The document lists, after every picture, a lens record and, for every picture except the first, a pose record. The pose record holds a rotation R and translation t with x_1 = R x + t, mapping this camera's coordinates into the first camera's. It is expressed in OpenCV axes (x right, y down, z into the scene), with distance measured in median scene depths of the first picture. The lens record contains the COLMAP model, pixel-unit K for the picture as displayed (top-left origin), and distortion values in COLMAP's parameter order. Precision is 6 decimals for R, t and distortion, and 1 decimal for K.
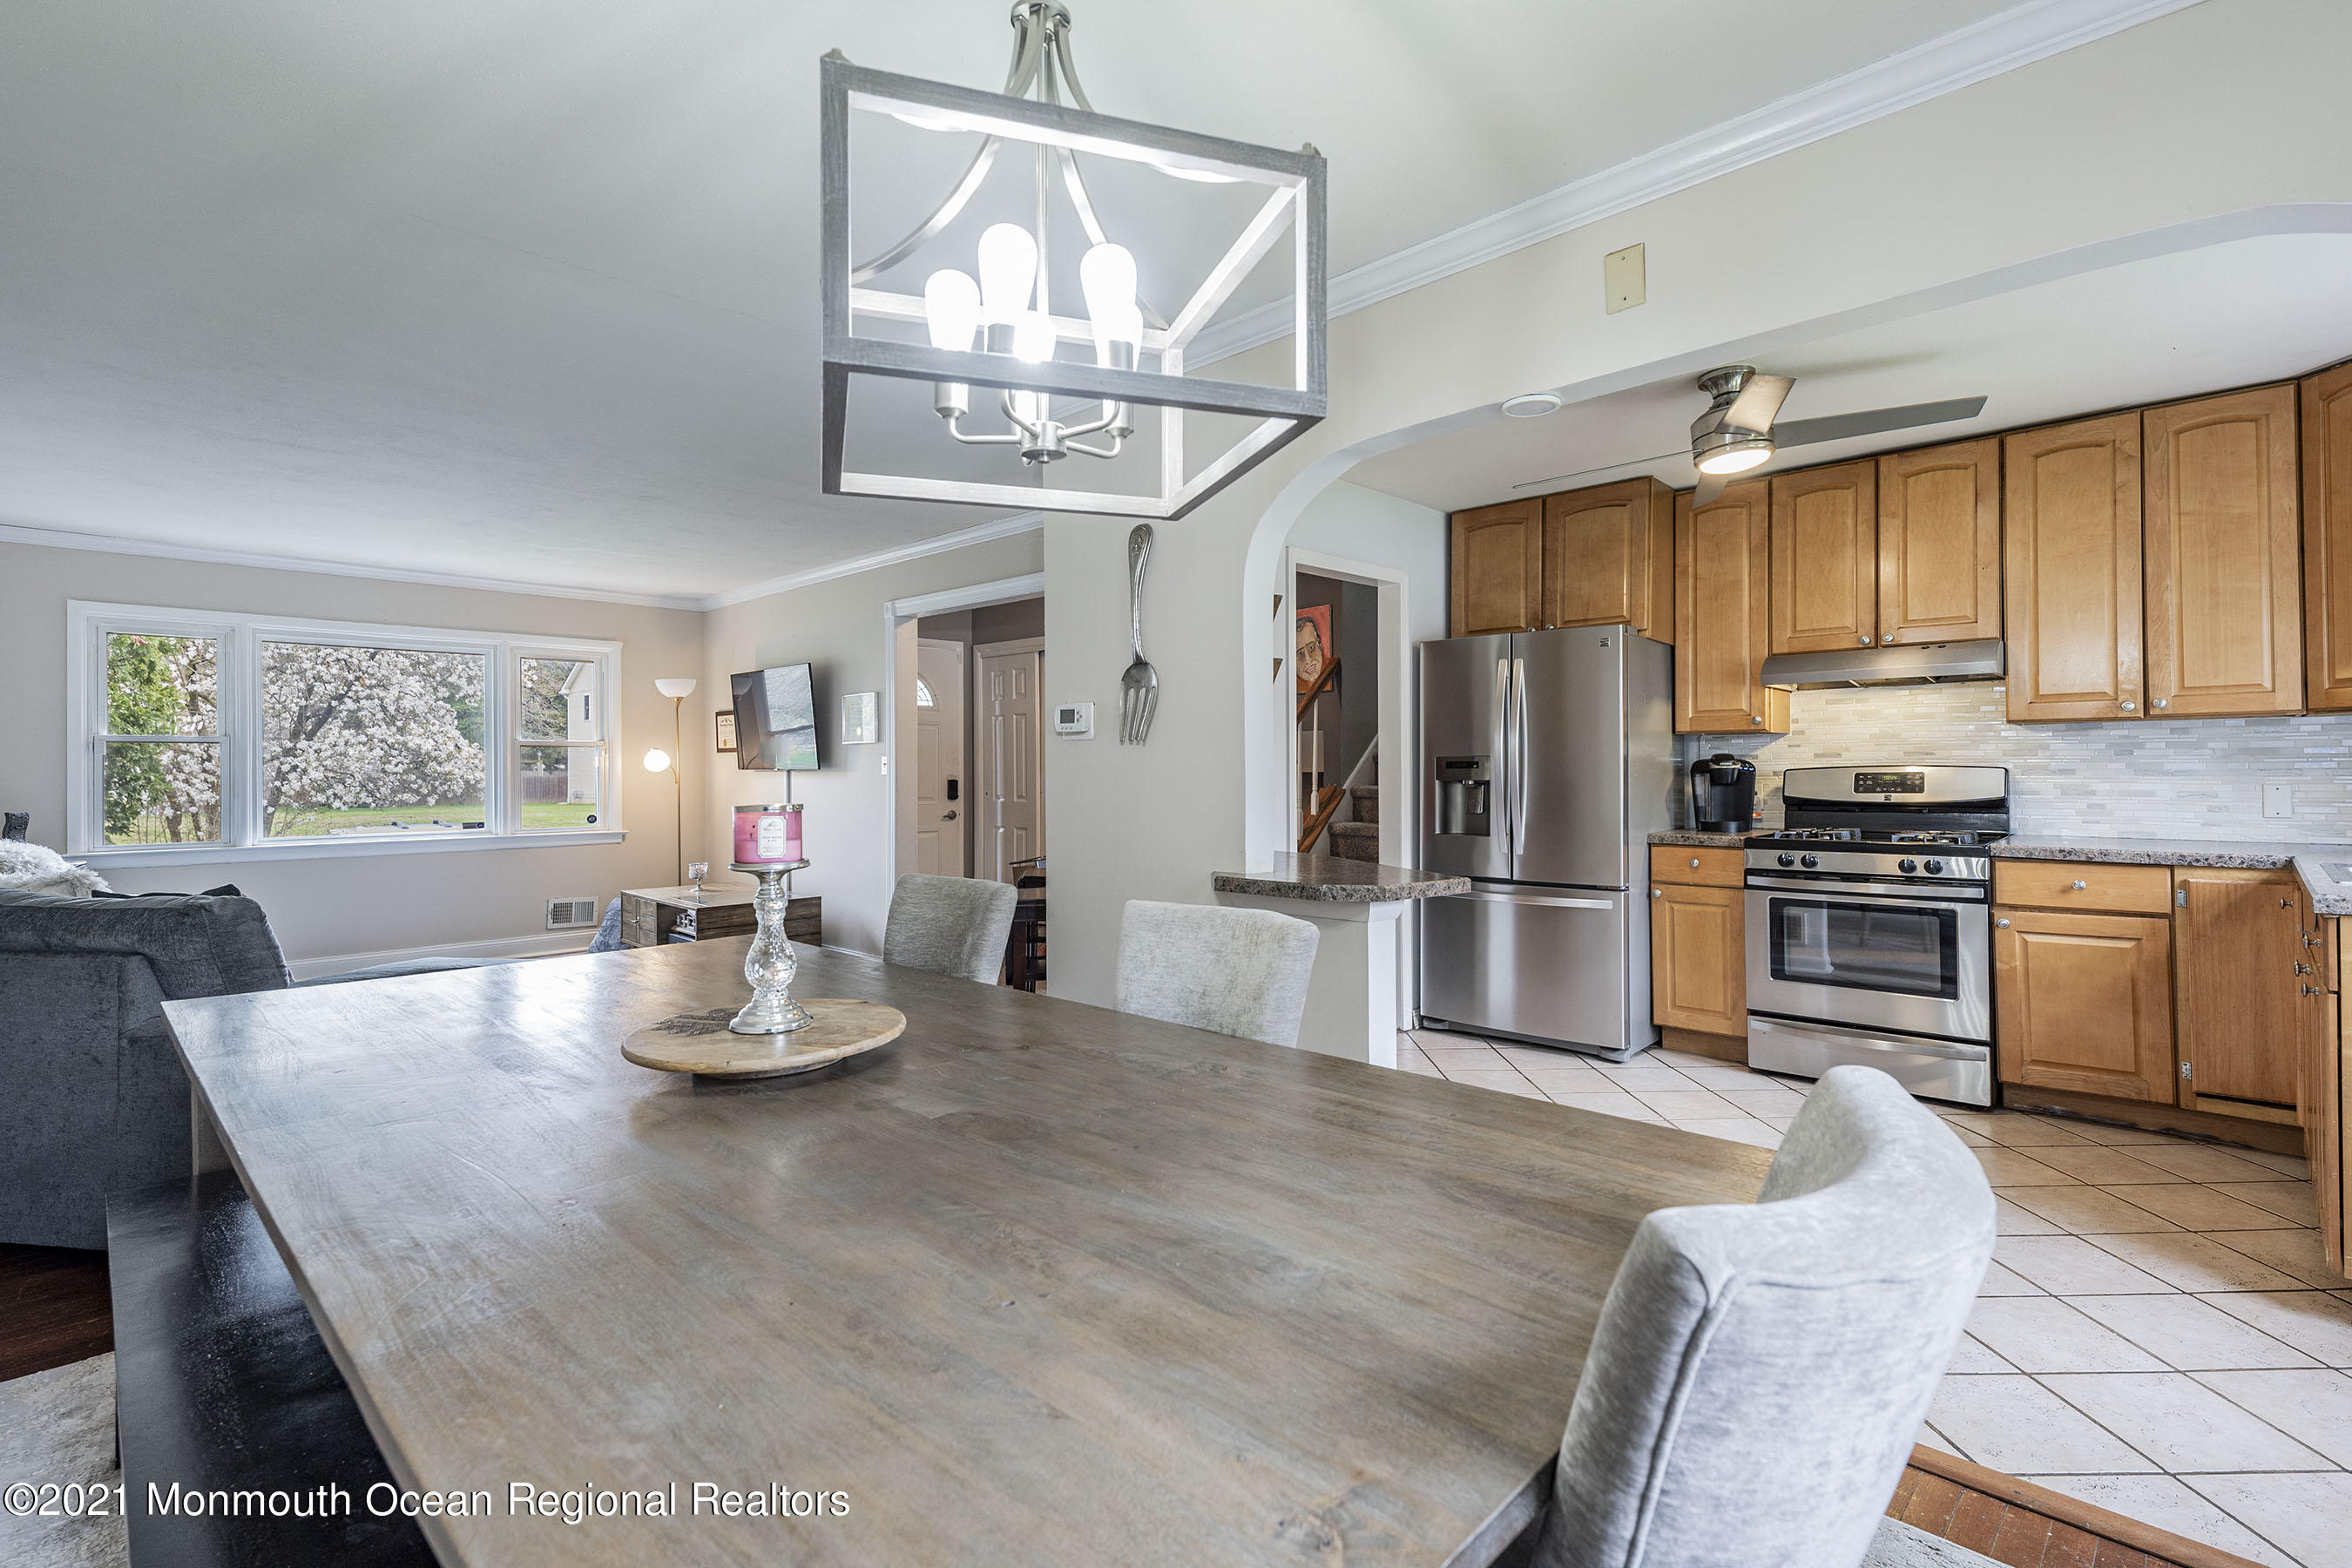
lens RADIAL K [[1095.6, 0, 1167.2], [0, 1095.6, 764.3], [0, 0, 1]] dist [0.023952, -0.015866]
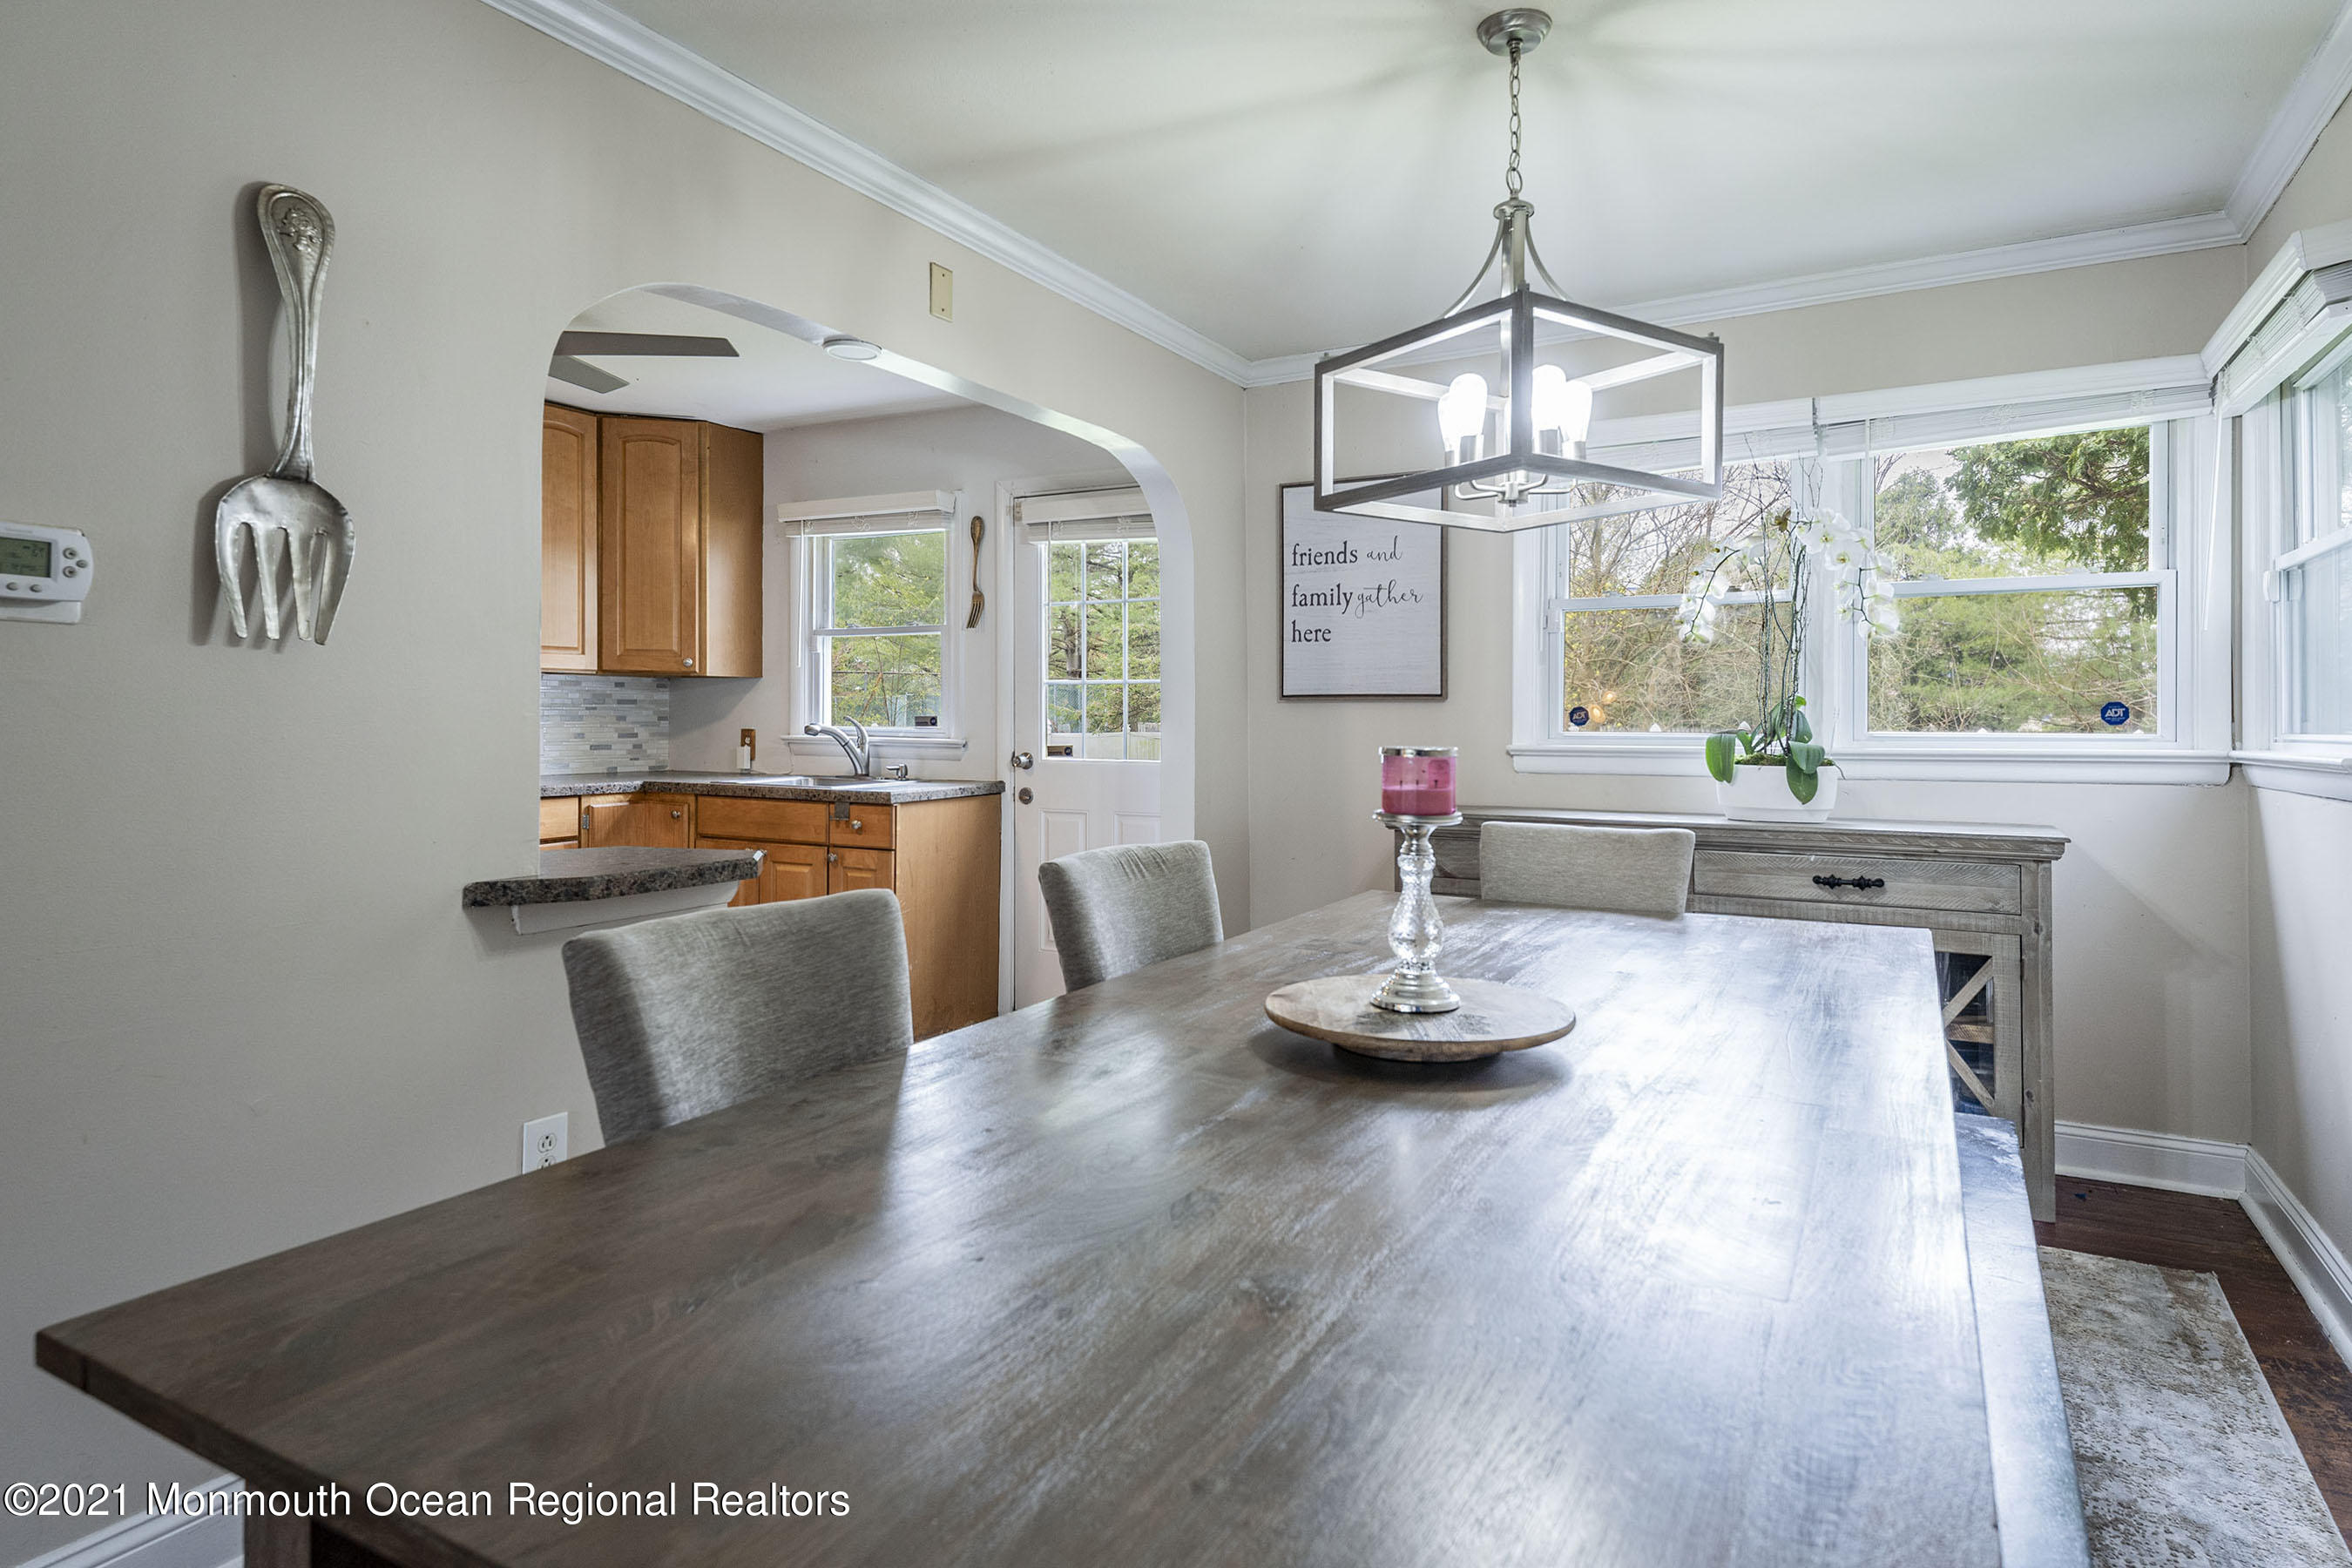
lens RADIAL K [[1291.1, 0, 1171.3], [0, 1291.1, 714.1], [0, 0, 1]] dist [0.003445, 0.000250]
pose [[-0.248875, 0.008224, 0.968501, -0.532597], [-0.010543, 0.999882, -0.011199, 0.011094], [-0.968478, -0.012998, -0.248759, 0.629457]]
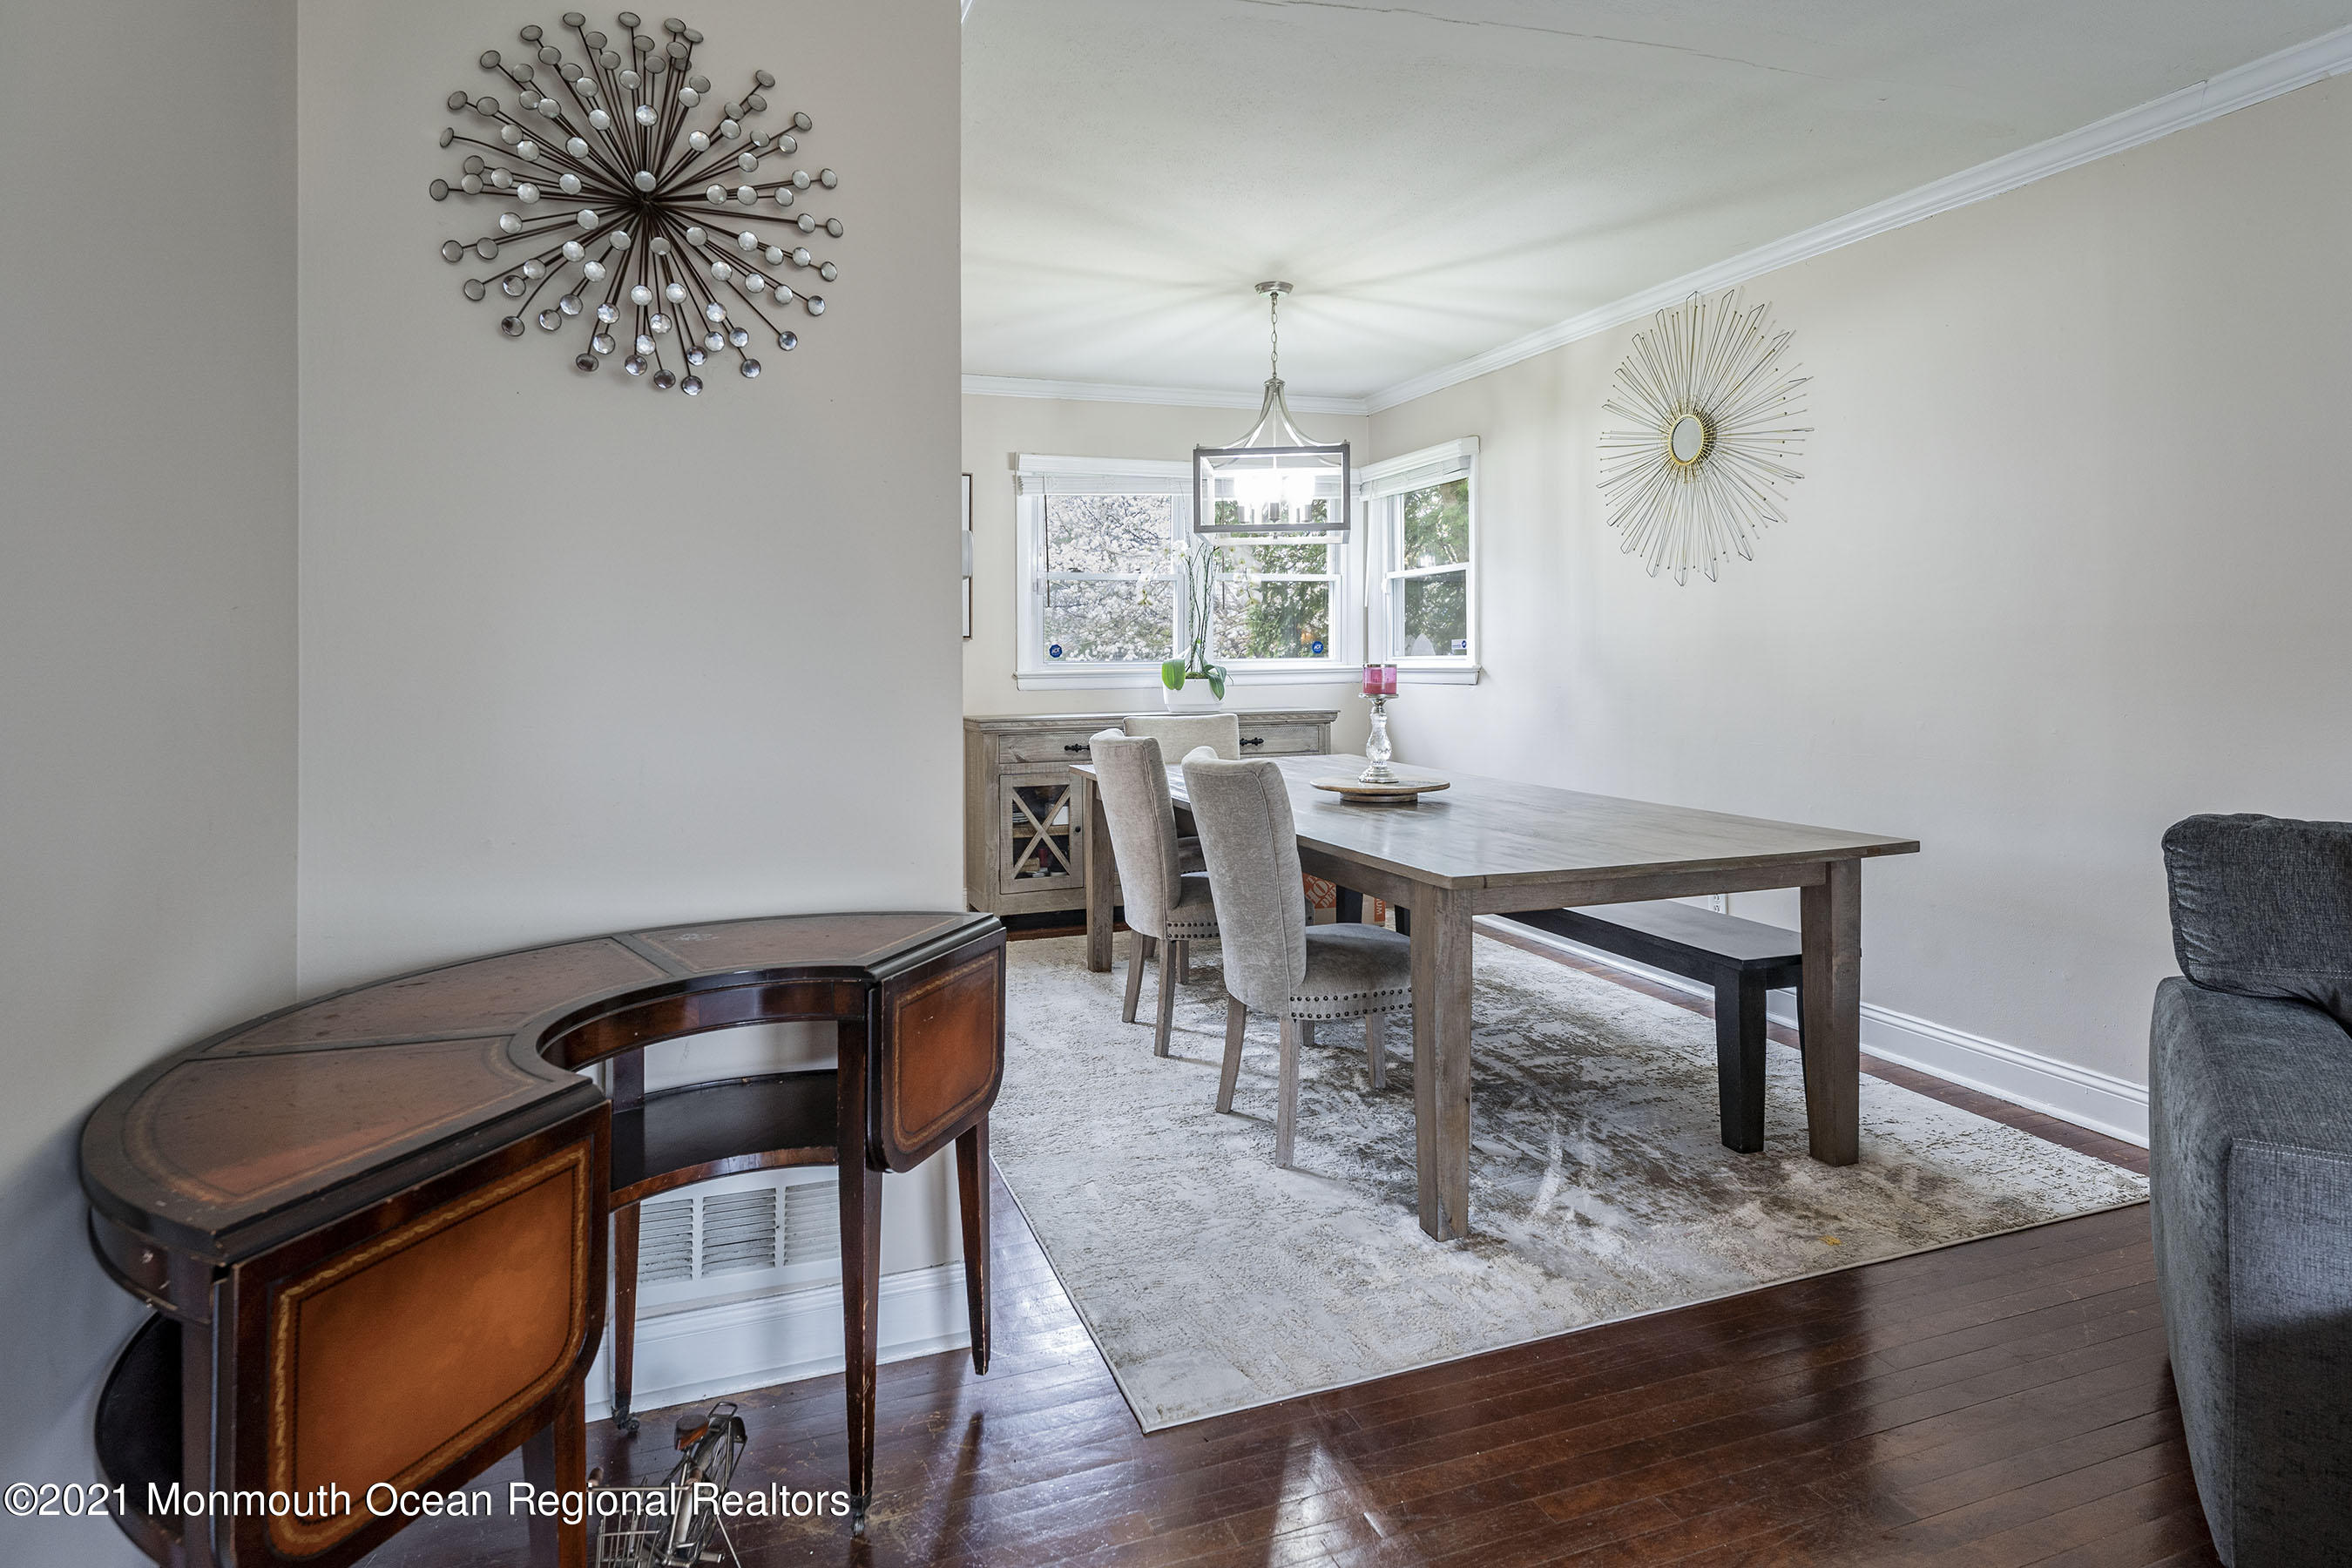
lens RADIAL K [[1320.6, 0, 1177.4], [0, 1320.6, 654.1], [0, 0, 1]] dist [0.000390, -0.000165]
pose [[-0.909033, 0.013071, 0.416520, -0.404038], [0.009192, 0.999894, -0.011316, 0.019829], [-0.416624, -0.006458, -0.909056, 1.383409]]
